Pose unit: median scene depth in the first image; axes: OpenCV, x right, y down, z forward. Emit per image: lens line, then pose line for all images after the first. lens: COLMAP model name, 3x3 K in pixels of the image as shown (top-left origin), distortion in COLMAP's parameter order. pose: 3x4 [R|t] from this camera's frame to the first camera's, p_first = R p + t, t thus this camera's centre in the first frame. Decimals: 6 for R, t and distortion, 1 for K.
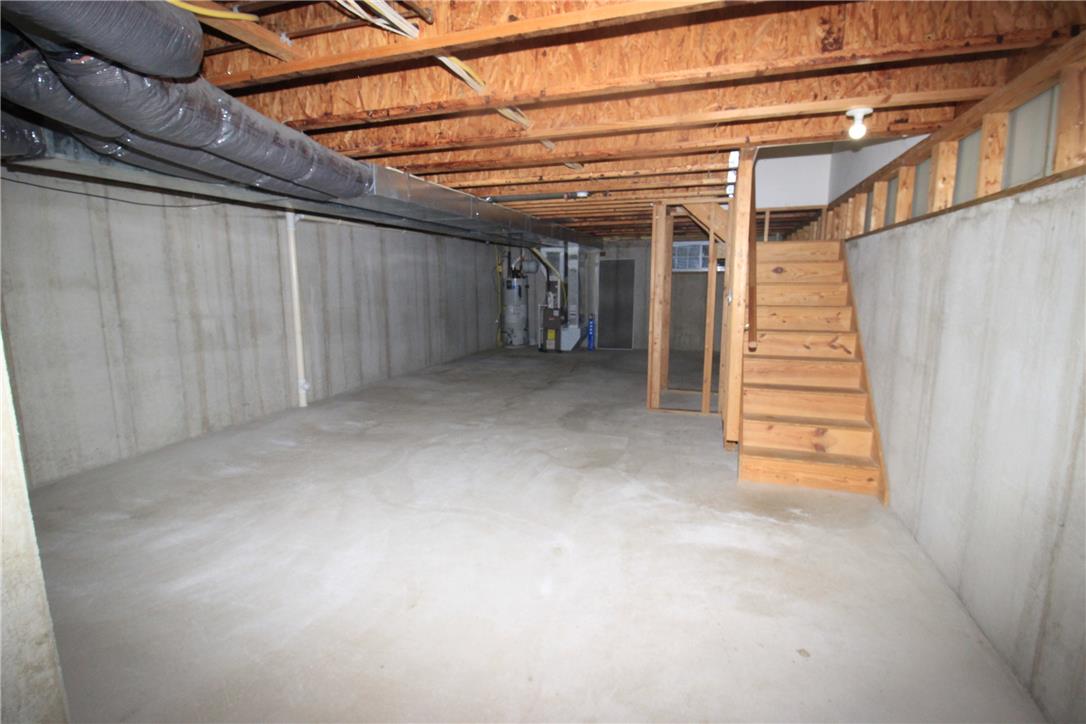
lens RADIAL K [[500.8, 0, 545.0], [0, 500.8, 358.1], [0, 0, 1]] dist [-0.024140, -0.005507]
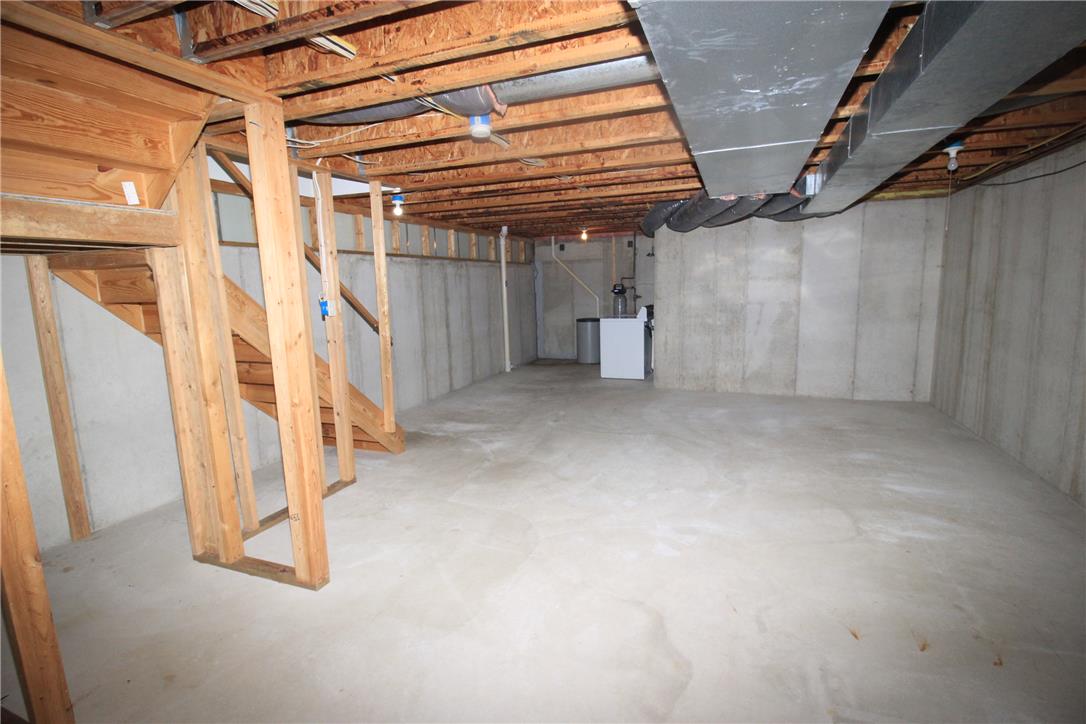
lens RADIAL K [[500.8, 0, 543.9], [0, 500.8, 360.6], [0, 0, 1]] dist [-0.024140, -0.005507]
pose [[-0.998691, 0.022095, 0.046141, -0.019793], [0.034929, 0.953478, 0.299433, -0.365492], [-0.037379, 0.300652, -0.953001, 2.394862]]
